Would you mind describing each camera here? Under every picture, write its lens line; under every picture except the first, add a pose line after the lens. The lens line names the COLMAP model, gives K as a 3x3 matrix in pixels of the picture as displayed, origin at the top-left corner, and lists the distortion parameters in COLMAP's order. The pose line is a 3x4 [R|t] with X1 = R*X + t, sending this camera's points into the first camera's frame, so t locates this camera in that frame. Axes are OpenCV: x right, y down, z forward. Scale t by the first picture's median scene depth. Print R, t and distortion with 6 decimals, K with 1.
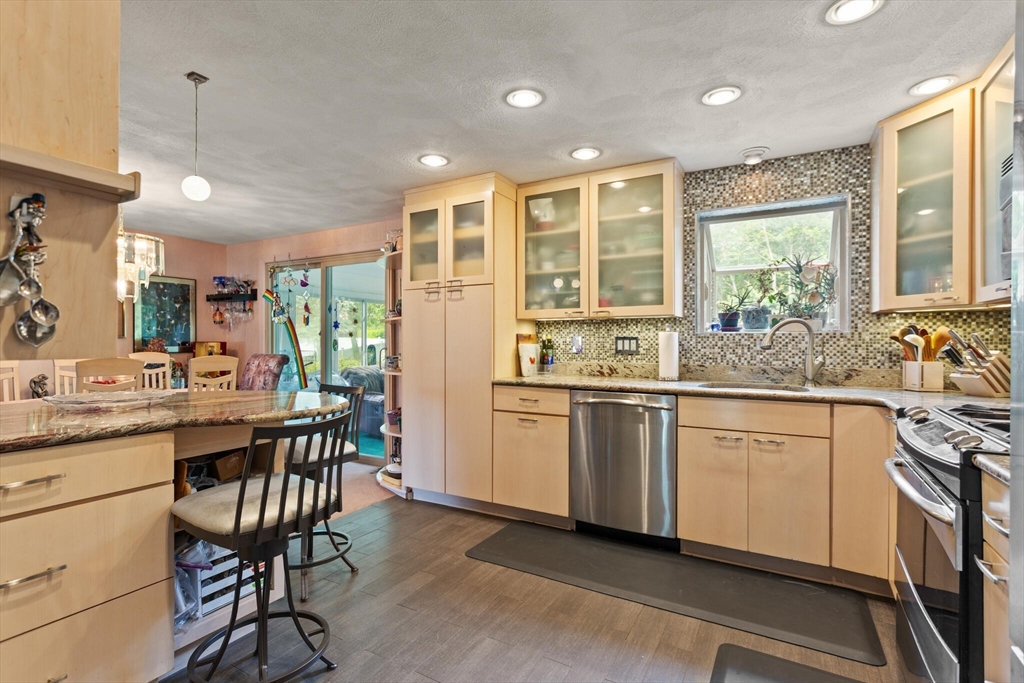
lens RADIAL K [[487.8, 0, 510.6], [0, 487.8, 341.3], [0, 0, 1]] dist [0.002966, 0.002967]
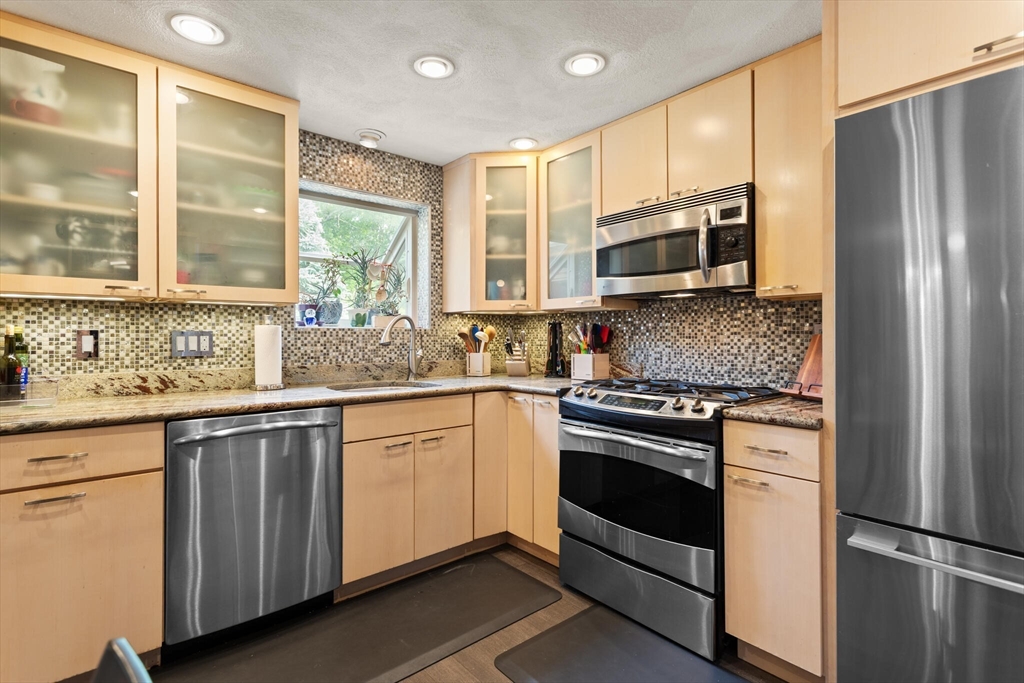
lens RADIAL K [[487.8, 0, 511.6], [0, 487.8, 334.4], [0, 0, 1]] dist [0.002966, 0.002967]
pose [[0.350427, 0.002774, 0.936586, -0.280219], [0.001486, 0.999993, -0.003517, -0.001722], [-0.936589, 0.002624, 0.350420, 0.419232]]
